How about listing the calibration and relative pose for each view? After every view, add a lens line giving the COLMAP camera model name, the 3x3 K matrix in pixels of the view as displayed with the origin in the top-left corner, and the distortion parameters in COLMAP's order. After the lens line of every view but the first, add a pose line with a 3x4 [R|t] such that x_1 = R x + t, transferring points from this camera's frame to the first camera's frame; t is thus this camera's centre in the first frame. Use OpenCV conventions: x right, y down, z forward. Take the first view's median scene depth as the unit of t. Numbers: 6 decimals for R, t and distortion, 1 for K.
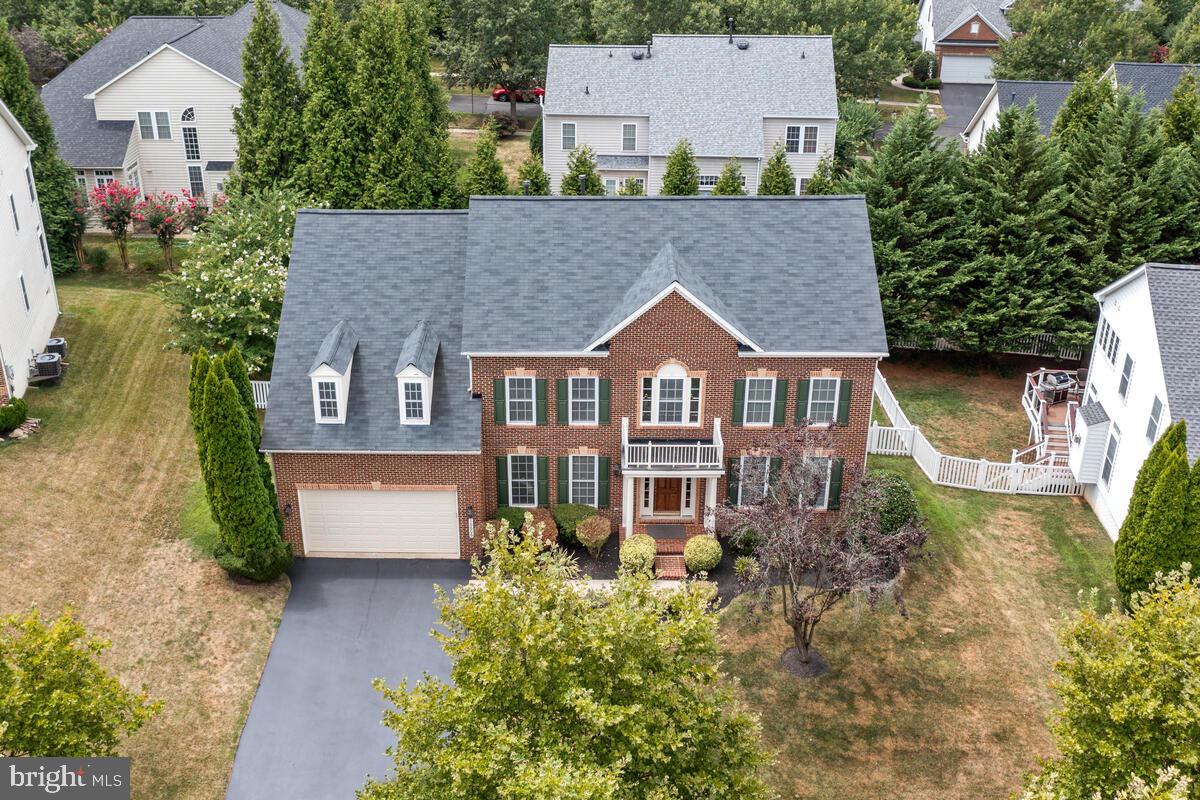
lens RADIAL K [[1197.8, 0, 549.9], [0, 1197.8, 369.7], [0, 0, 1]] dist [-0.013195, -0.003031]
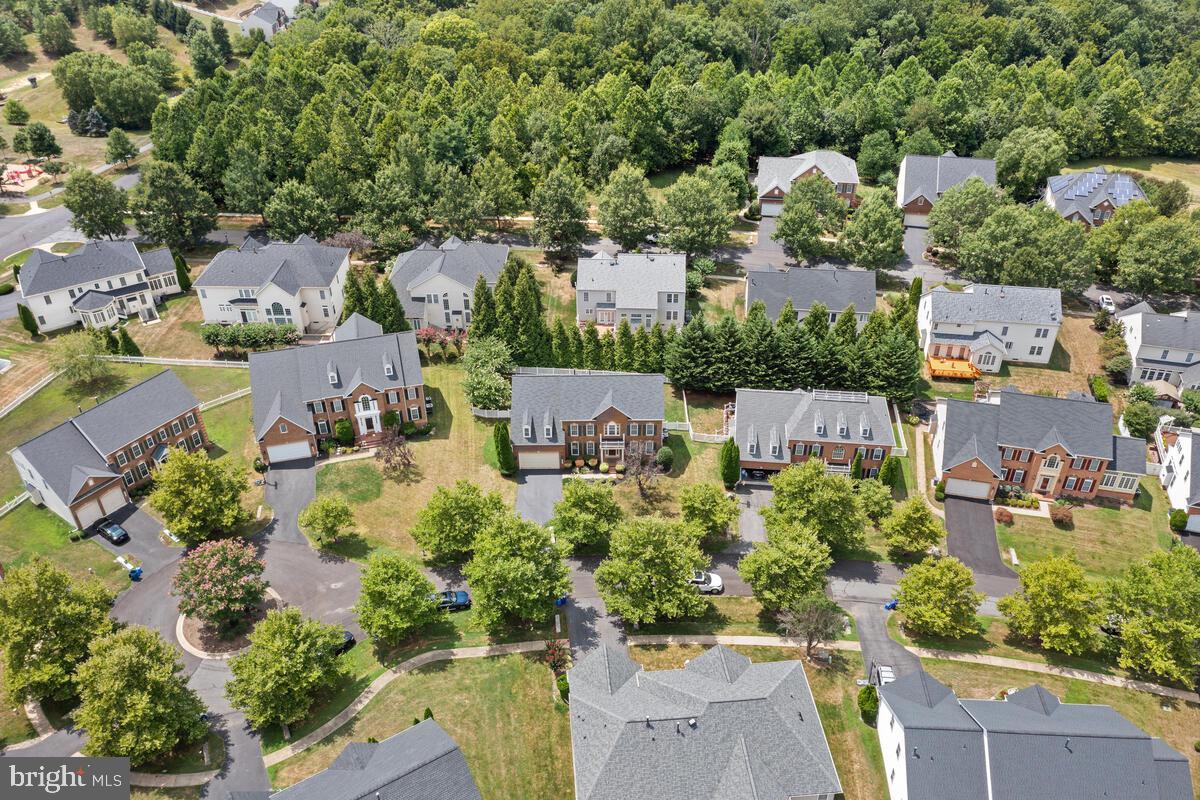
lens RADIAL K [[945.7, 0, 597.6], [0, 945.7, 394.5], [0, 0, 1]] dist [-0.012204, 0.001266]
pose [[0.999662, -0.016461, 0.020126, -0.008358], [0.013003, 0.986829, 0.161244, -0.576495], [-0.022515, -0.160927, 0.986709, -2.009338]]
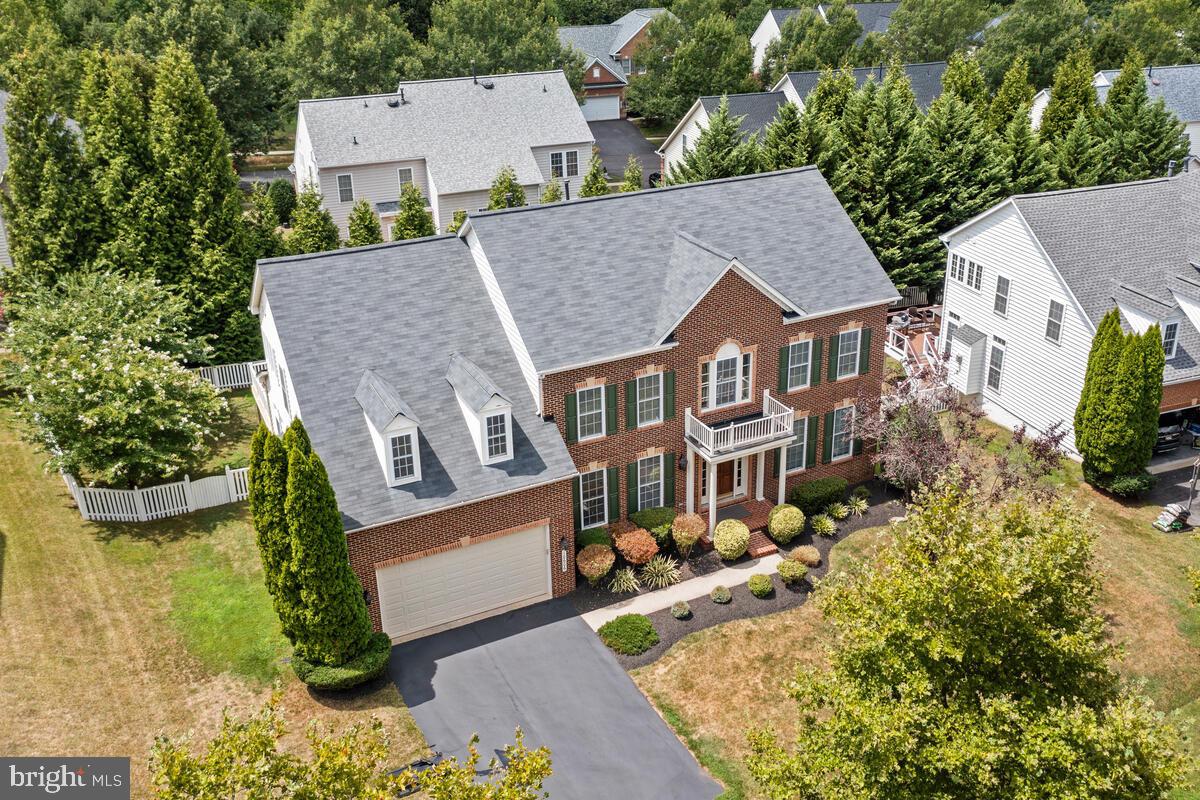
lens RADIAL K [[1077.7, 0, 631.2], [0, 1077.7, 362.0], [0, 0, 1]] dist [-0.017093, 0.006601]
pose [[0.879201, -0.188839, 0.437431, -0.346854], [0.211773, 0.977312, -0.003741, -0.003436], [-0.426800, 0.095925, 0.899244, 0.211296]]
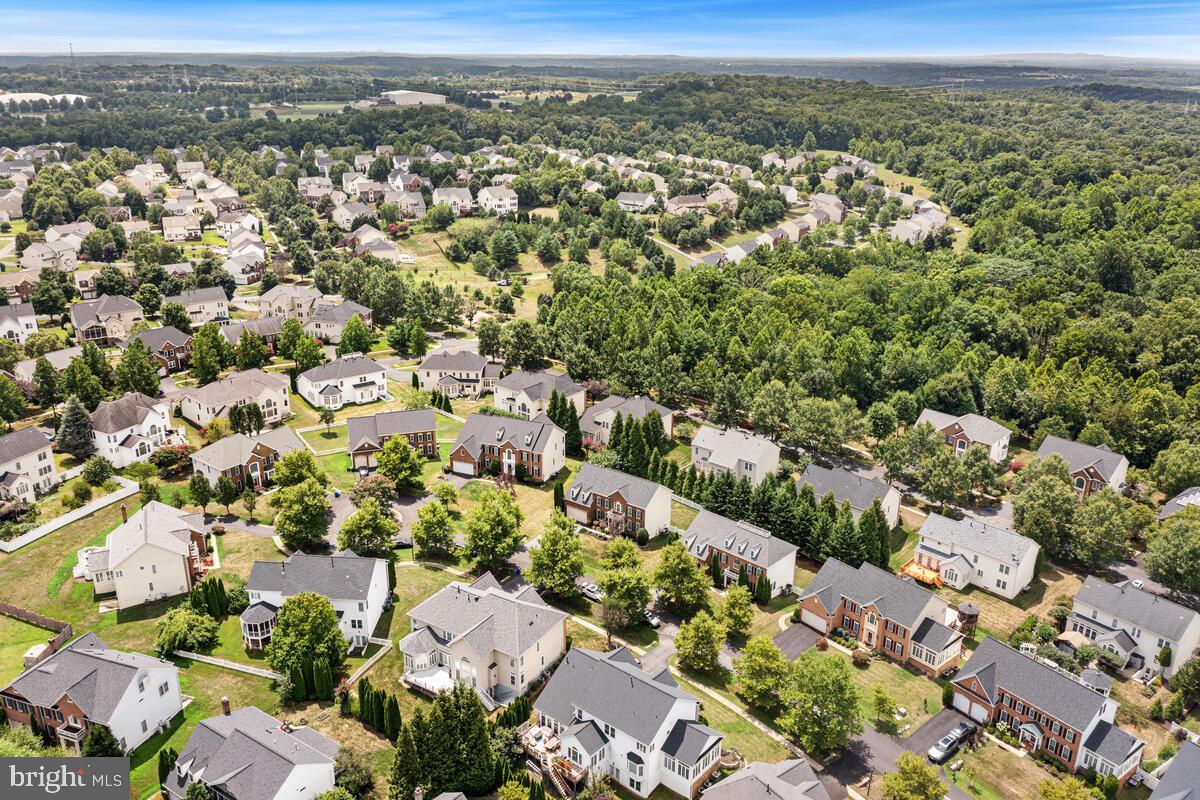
lens RADIAL K [[945.7, 0, 597.6], [0, 945.7, 394.5], [0, 0, 1]] dist [-0.012204, 0.001266]
pose [[0.821373, 0.208149, -0.531056, 2.403921], [-0.261947, 0.964704, -0.027029, -0.367708], [0.506686, 0.161309, 0.846905, -3.188508]]
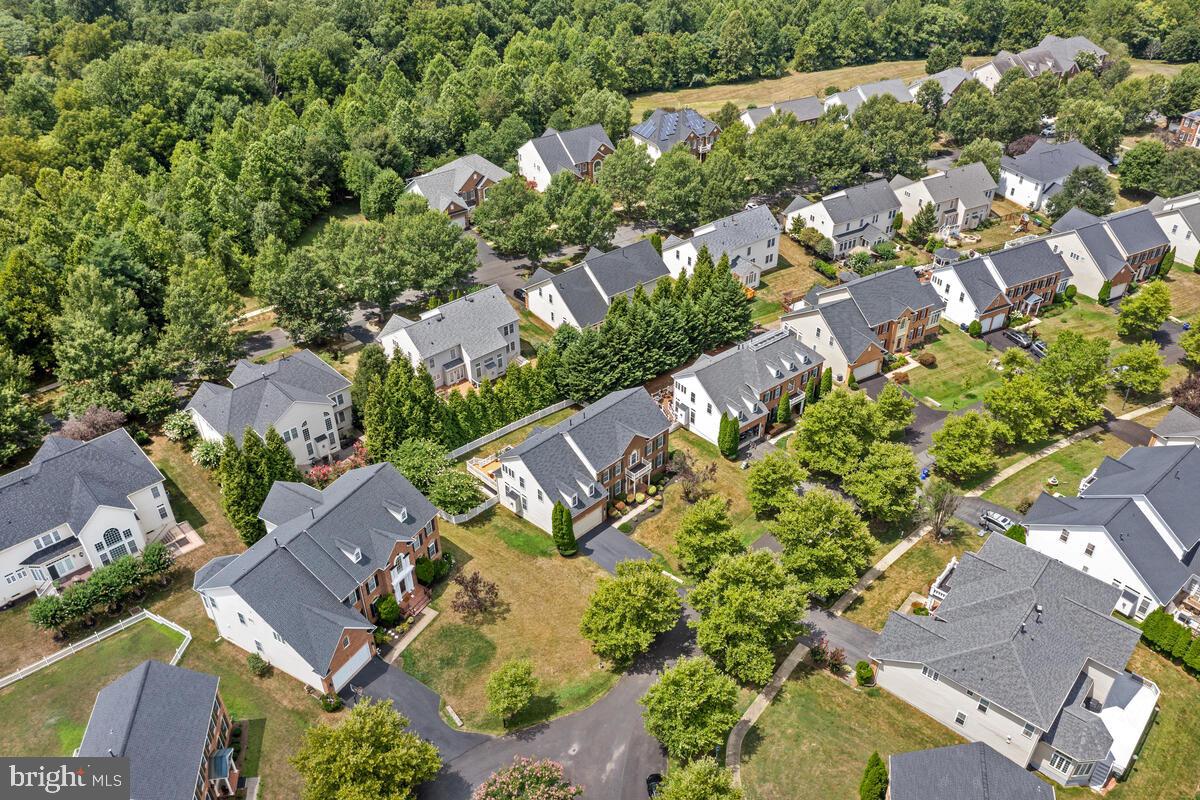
lens RADIAL K [[945.7, 0, 597.6], [0, 945.7, 394.5], [0, 0, 1]] dist [-0.012204, 0.001266]
pose [[0.695629, -0.410965, 0.589244, -1.624896], [0.315098, 0.911648, 0.263838, -0.964450], [-0.645611, 0.002136, 0.763663, -1.205385]]
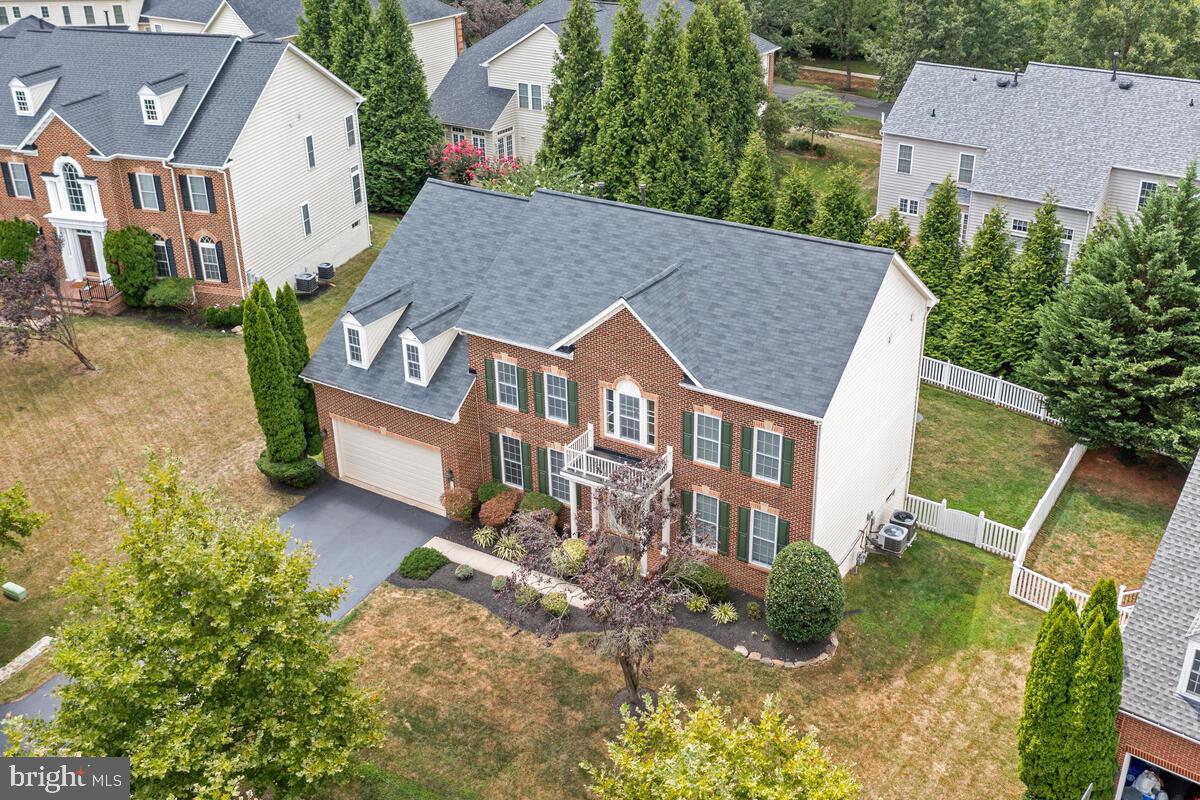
lens RADIAL K [[1204.0, 0, 622.6], [0, 1204.0, 396.7], [0, 0, 1]] dist [-0.016738, -0.007480]
pose [[0.869240, 0.223571, -0.440952, 0.513392], [-0.212917, 0.974246, 0.074240, -0.061690], [0.446193, 0.029354, 0.894455, 0.095202]]
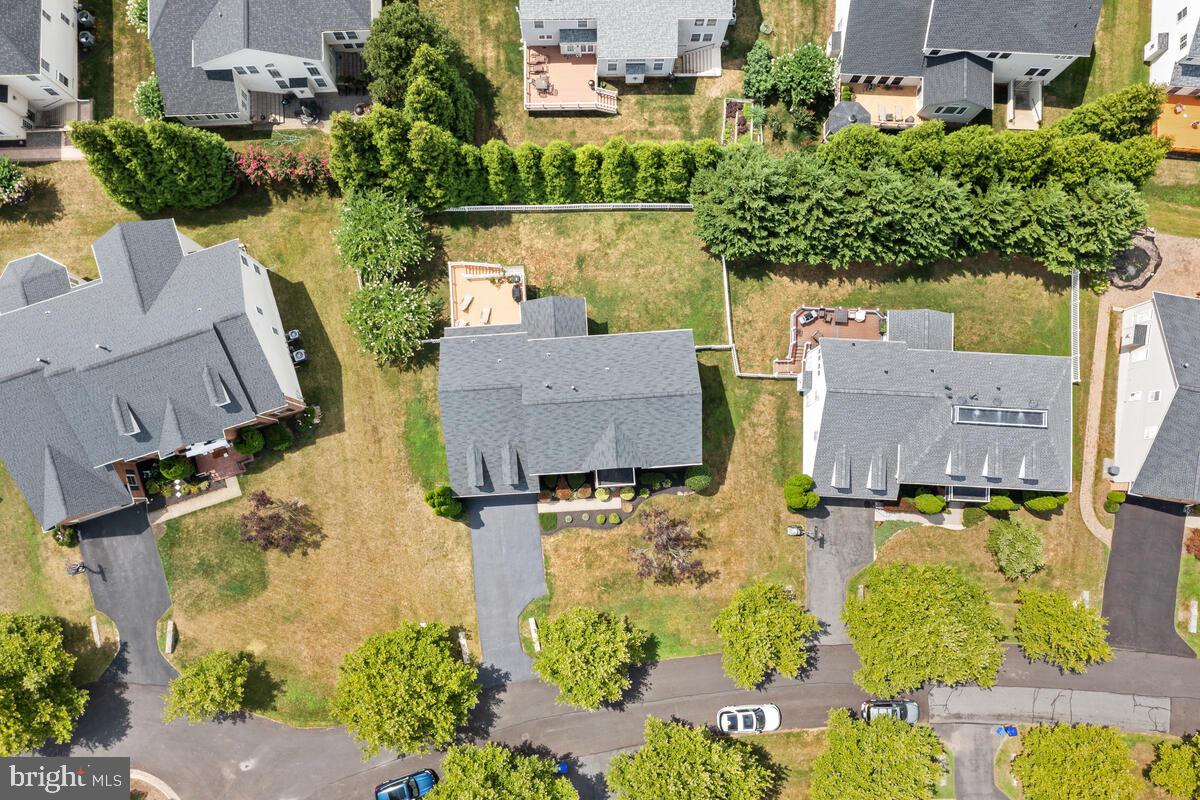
lens RADIAL K [[1085.6, 0, 564.7], [0, 1085.6, 379.3], [0, 0, 1]] dist [-0.009806, 0.009567]
pose [[0.995909, -0.090343, 0.002069, 0.010469], [0.046148, 0.528141, 0.847902, -1.876223], [-0.077694, -0.844337, 0.530149, -0.019902]]
